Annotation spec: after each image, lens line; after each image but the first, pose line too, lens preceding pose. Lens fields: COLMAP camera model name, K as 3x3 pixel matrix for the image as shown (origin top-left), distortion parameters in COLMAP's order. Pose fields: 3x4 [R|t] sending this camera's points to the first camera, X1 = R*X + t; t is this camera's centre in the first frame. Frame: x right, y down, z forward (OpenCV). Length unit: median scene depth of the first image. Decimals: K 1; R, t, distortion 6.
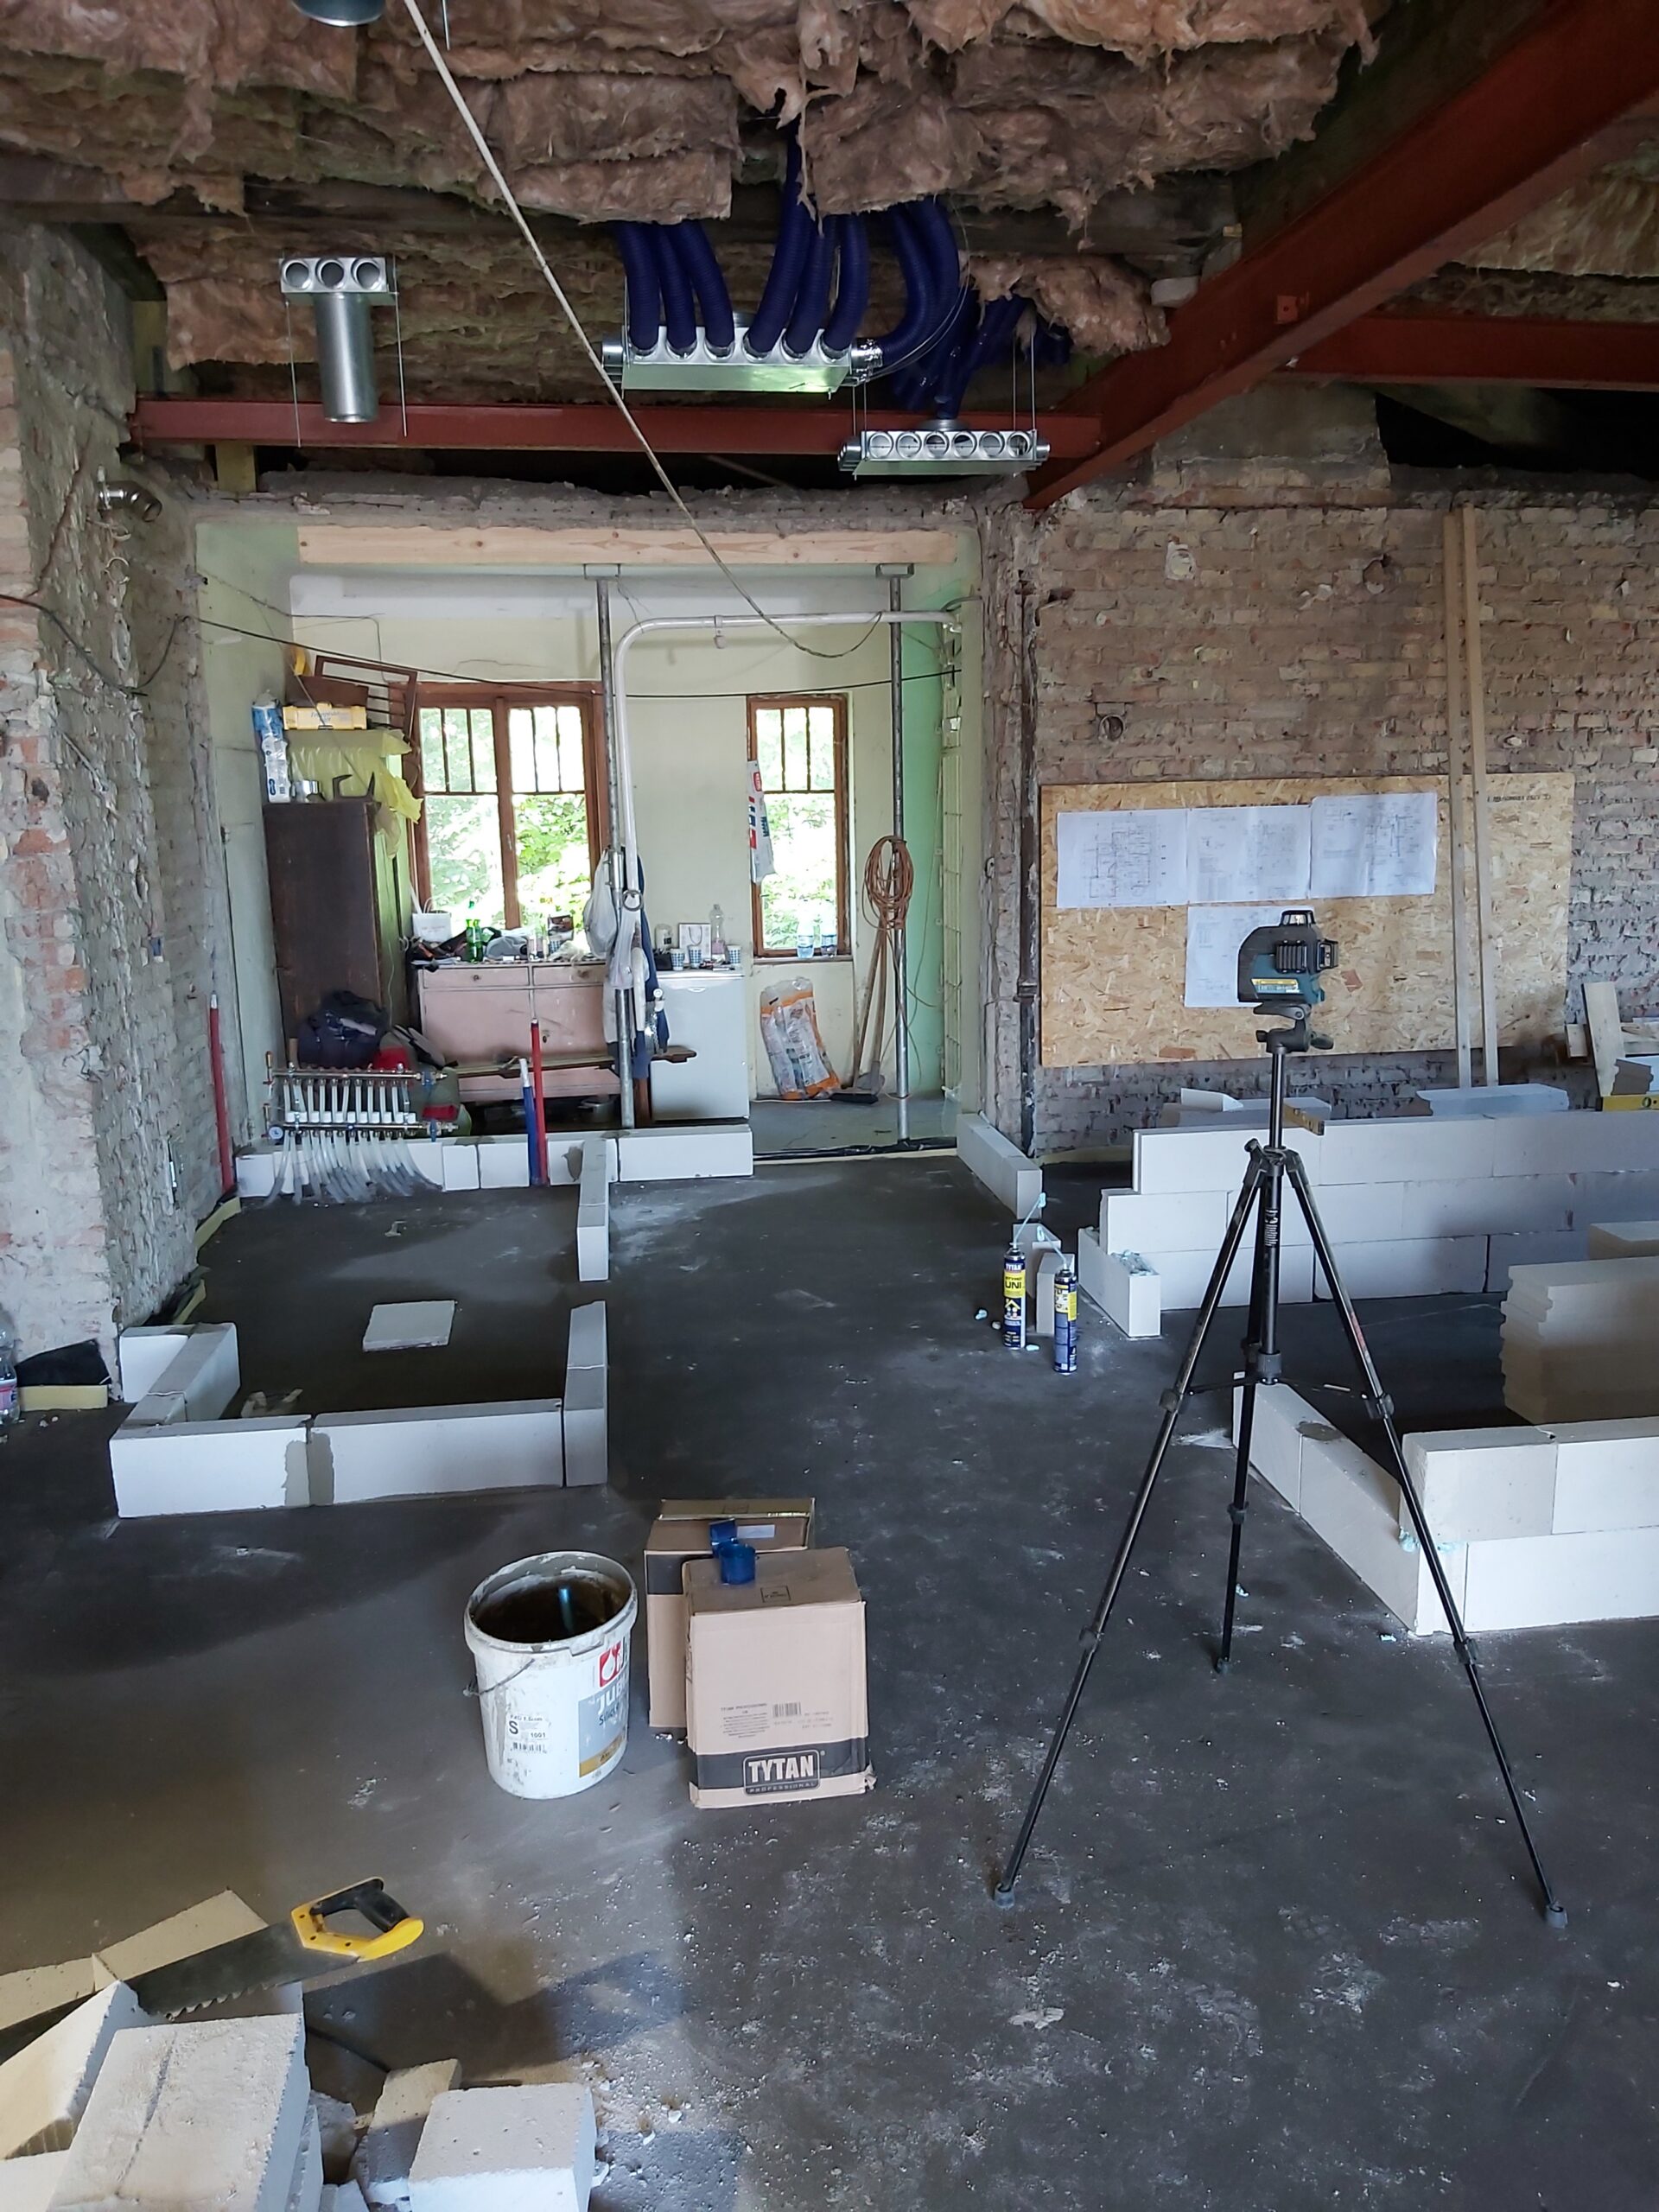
lens RADIAL K [[1658.9, 0, 851.2], [0, 1658.9, 1109.1], [0, 0, 1]] dist [0.075932, -0.151327]
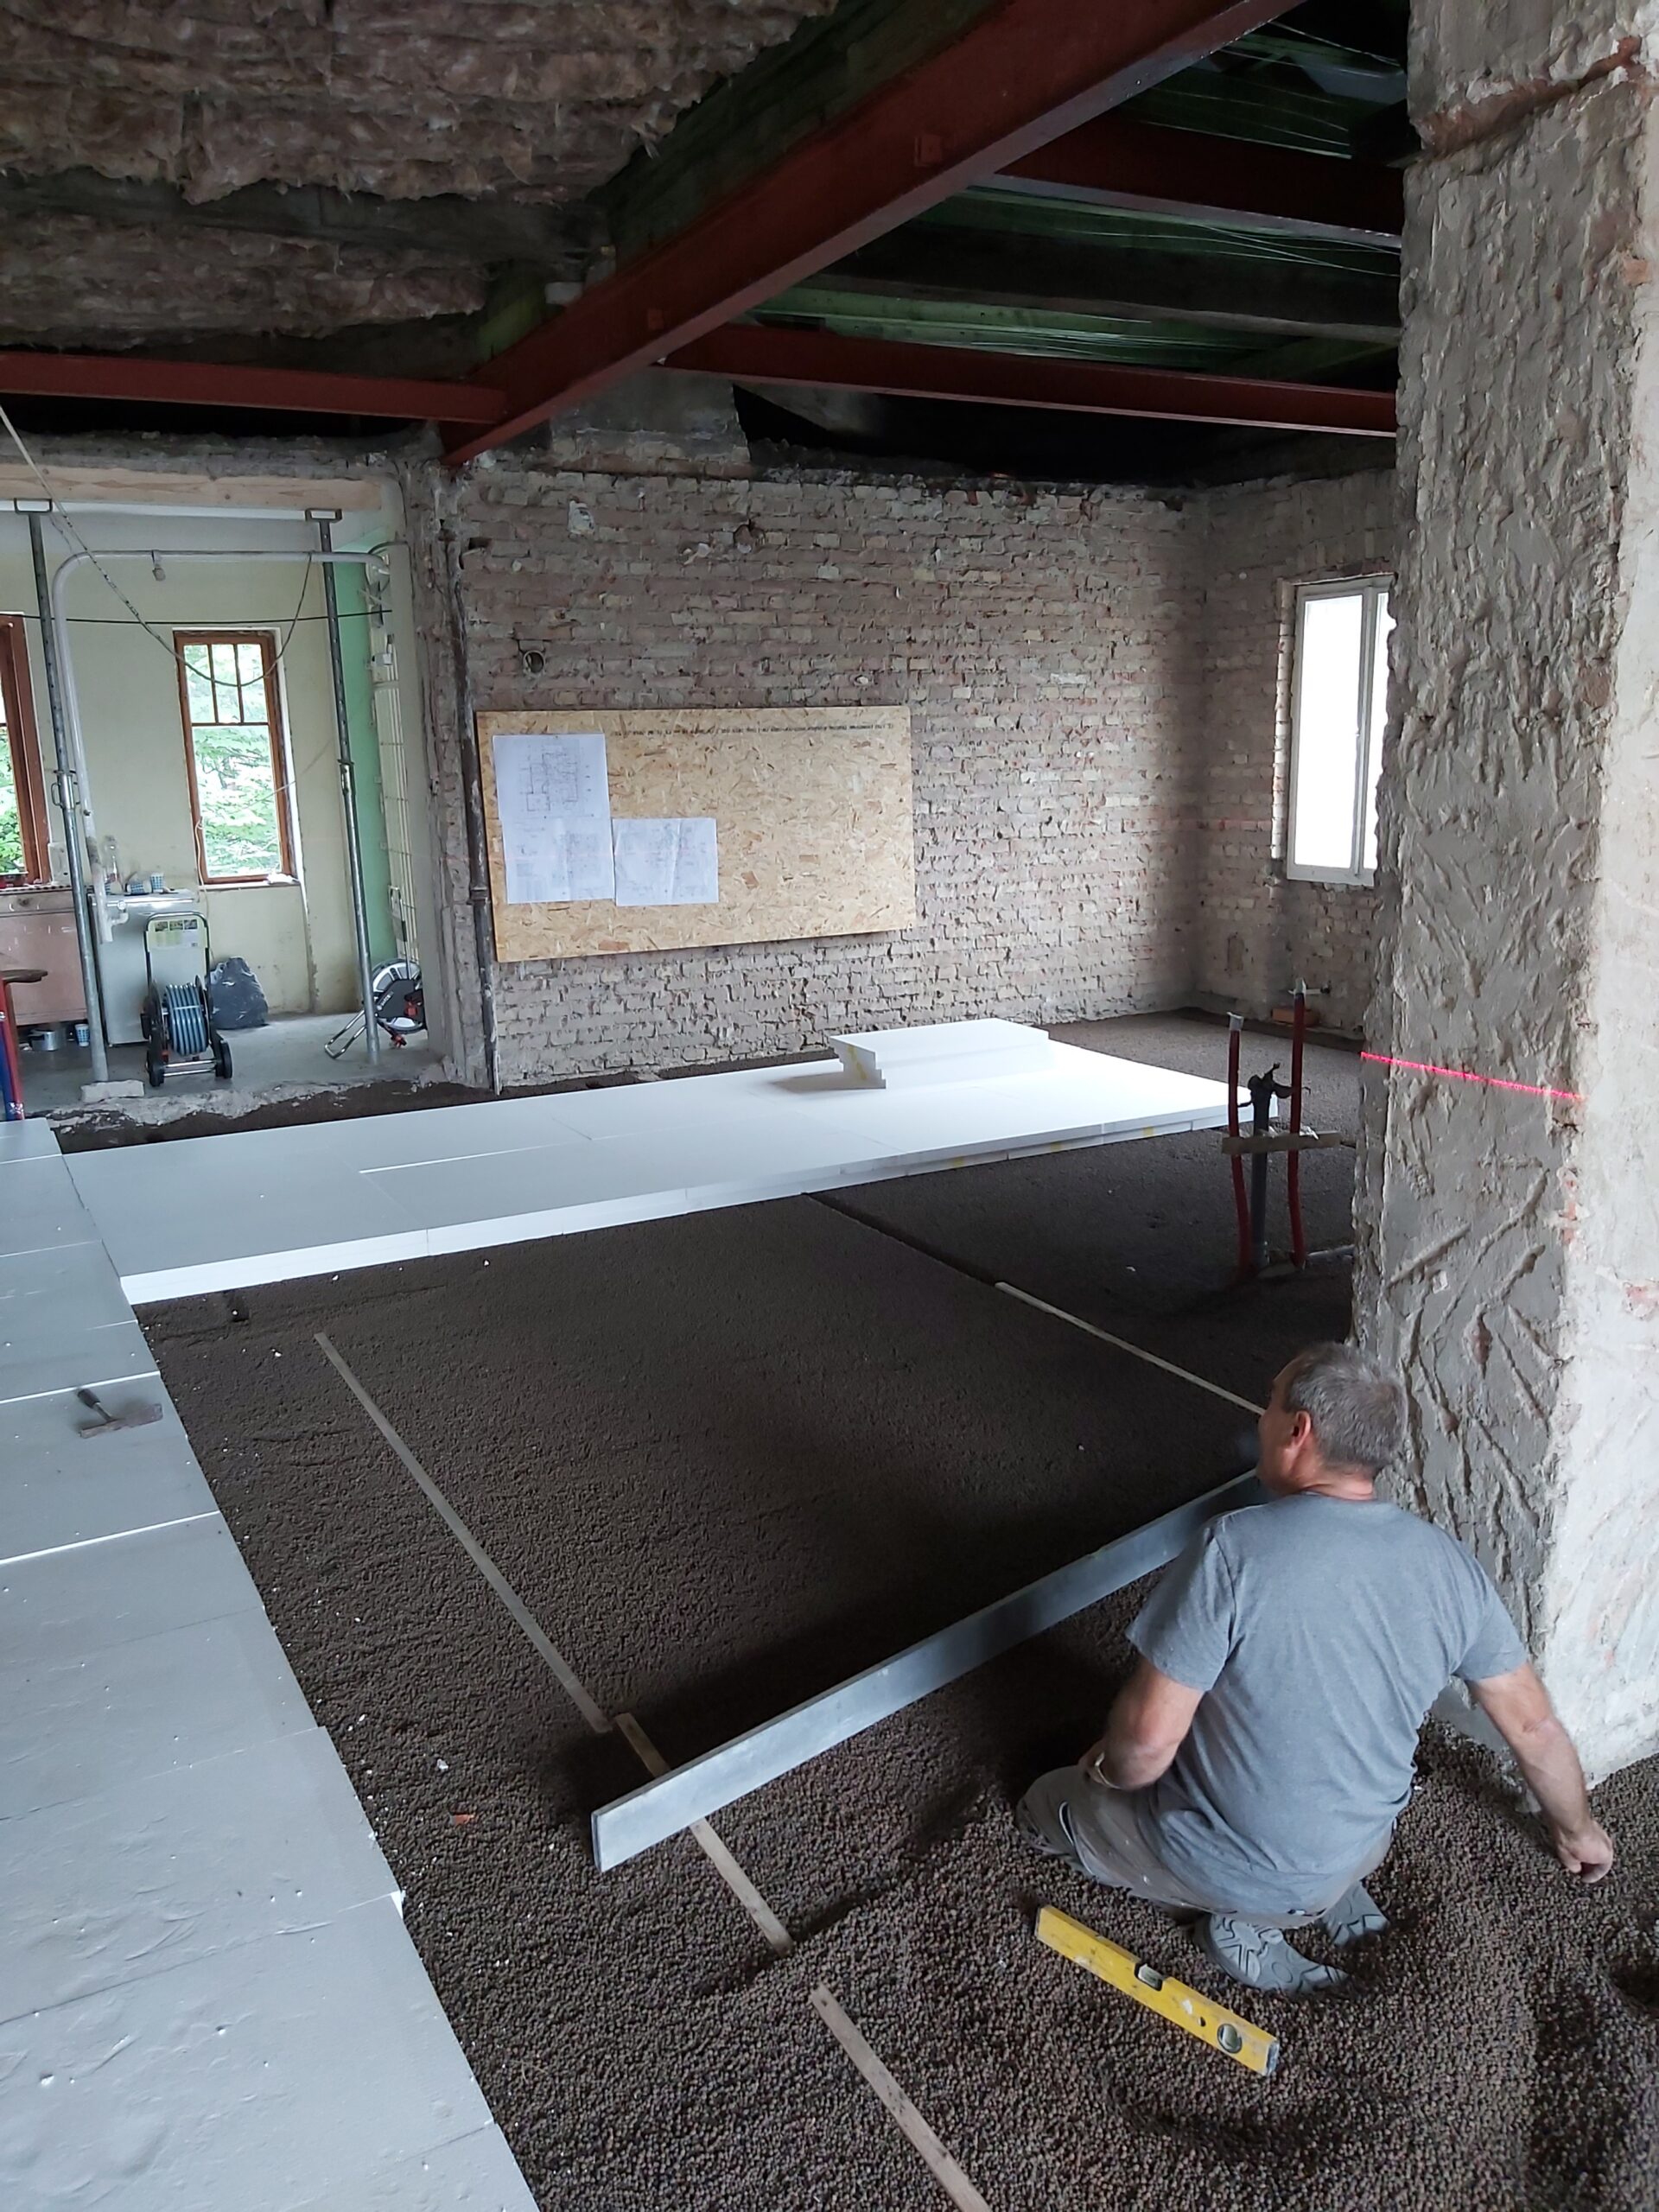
lens RADIAL K [[1643.9, 0, 829.5], [0, 1643.9, 1106.0], [0, 0, 1]] dist [0.143937, -0.398045]
pose [[0.943853, -0.075282, 0.321674, -0.040964], [0.068764, 0.997133, 0.031596, 0.052155], [-0.323130, -0.007703, 0.946323, -0.144827]]
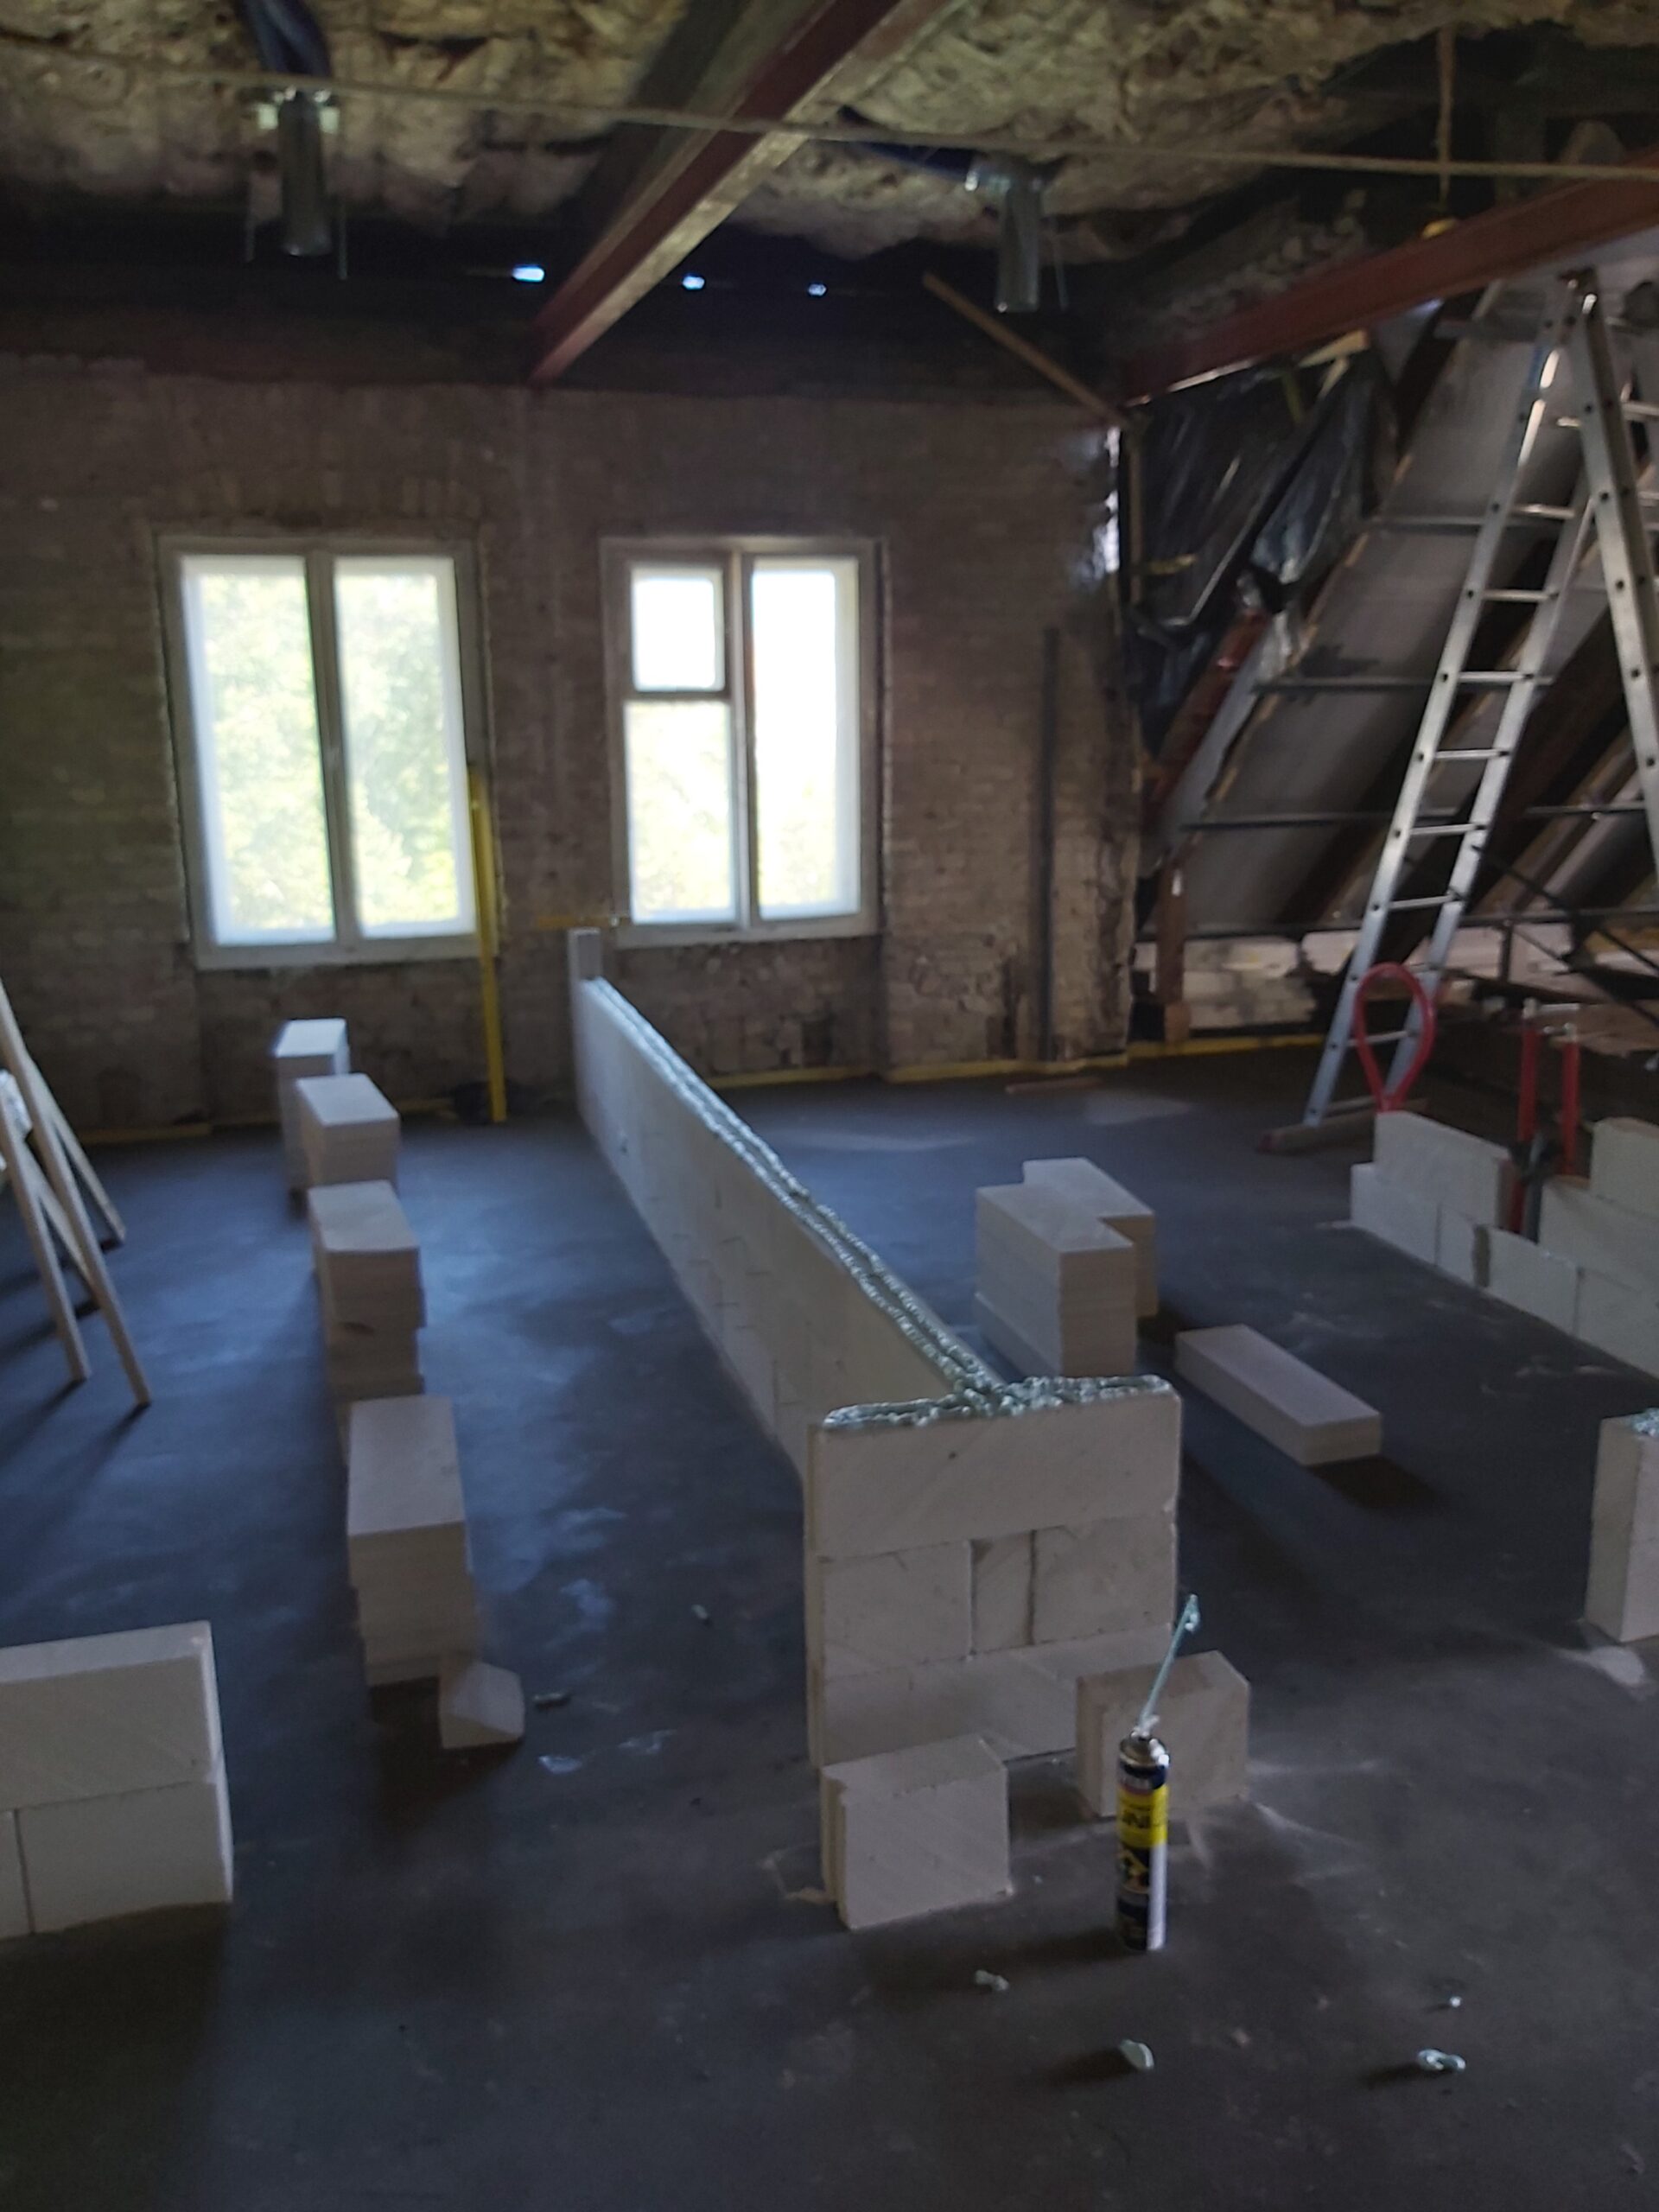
lens RADIAL K [[1695.9, 0, 868.1], [0, 1695.9, 1110.1], [0, 0, 1]] dist [0.080377, -0.195895]
pose [[-0.136236, -0.207598, 0.968681, -0.208640], [0.201336, 0.951590, 0.232251, -0.134078], [-0.970002, 0.226671, -0.087844, 0.761594]]
